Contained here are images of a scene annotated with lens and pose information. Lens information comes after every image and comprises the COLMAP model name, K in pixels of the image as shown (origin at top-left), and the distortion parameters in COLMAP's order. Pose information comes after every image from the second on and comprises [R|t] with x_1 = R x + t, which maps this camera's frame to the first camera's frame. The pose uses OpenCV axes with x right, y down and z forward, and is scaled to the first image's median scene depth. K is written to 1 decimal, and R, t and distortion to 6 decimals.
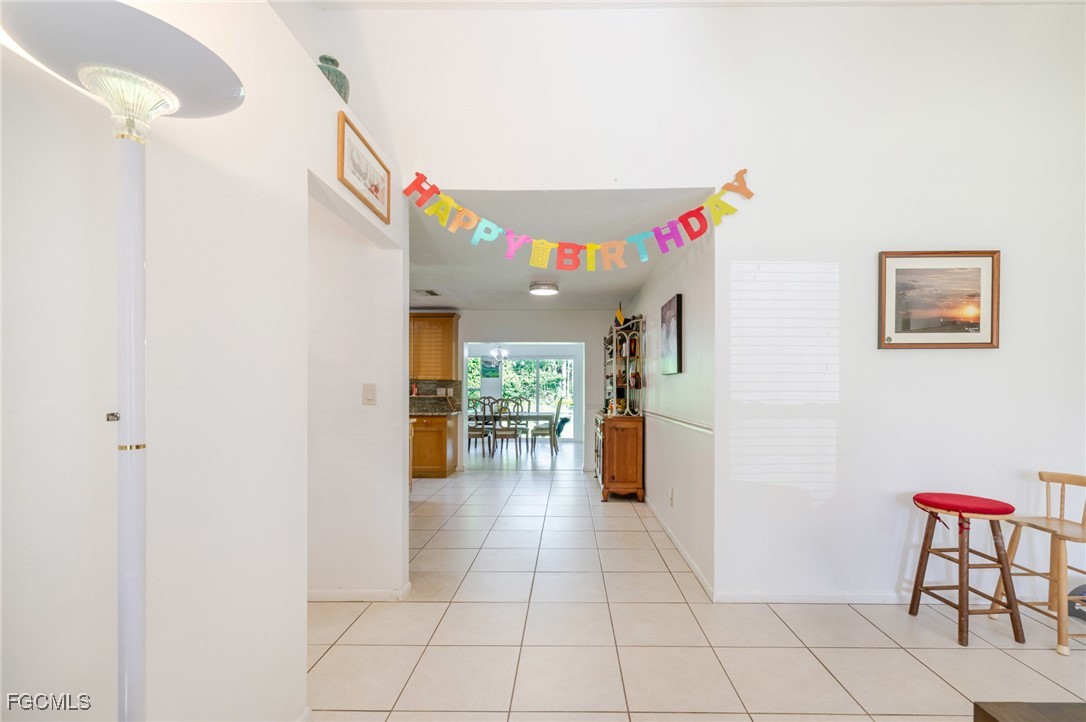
lens RADIAL K [[464.3, 0, 571.5], [0, 464.3, 383.0], [0, 0, 1]] dist [-0.000190, -0.000042]
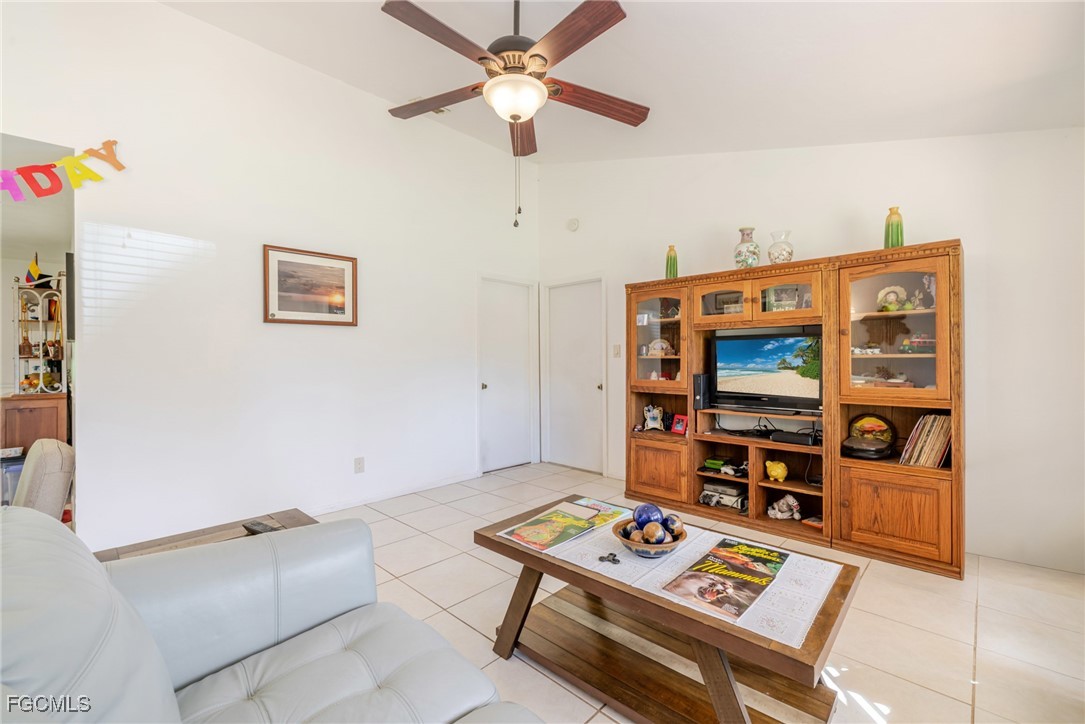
lens RADIAL K [[458.2, 0, 542.5], [0, 458.2, 362.0], [0, 0, 1]] dist [-0.000906, 0.000172]
pose [[0.692625, -0.008930, 0.721243, 0.152470], [0.004002, 0.999956, 0.008538, 0.012857], [-0.721287, -0.003028, 0.692630, -0.200025]]
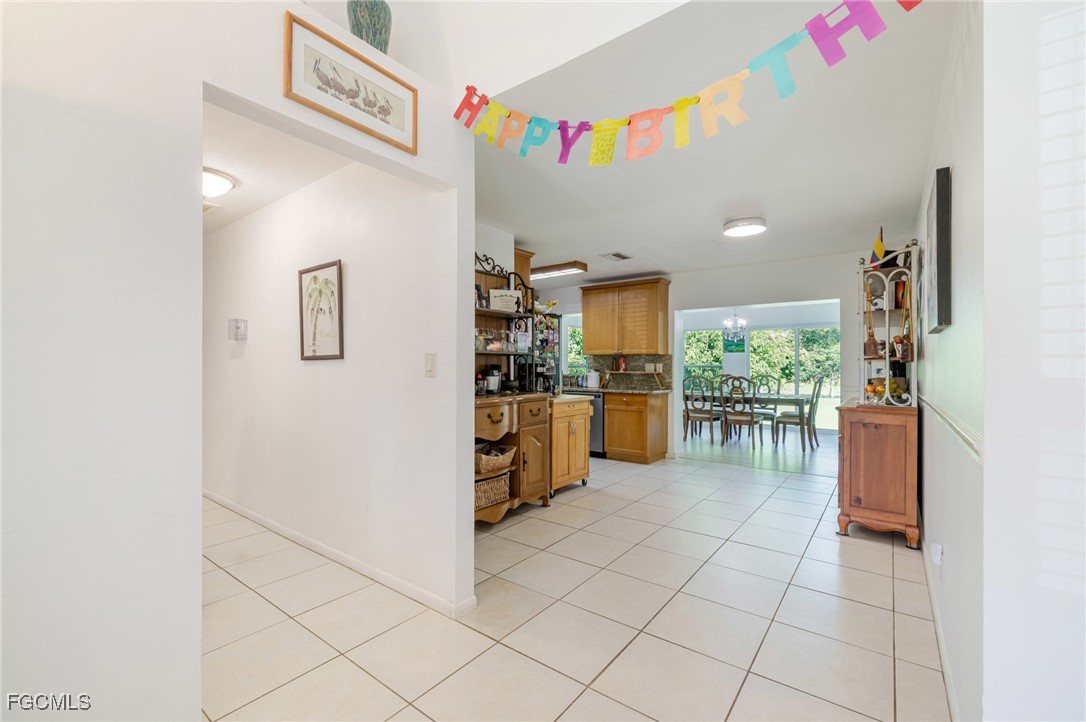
lens RADIAL K [[458.6, 0, 543.0], [0, 458.6, 361.0], [0, 0, 1]] dist [-0.000906, 0.000172]
pose [[0.797201, -0.005967, -0.603684, 0.125169], [0.005244, 0.999982, -0.002959, 0.011065], [0.603691, -0.000807, 0.797218, 0.231340]]
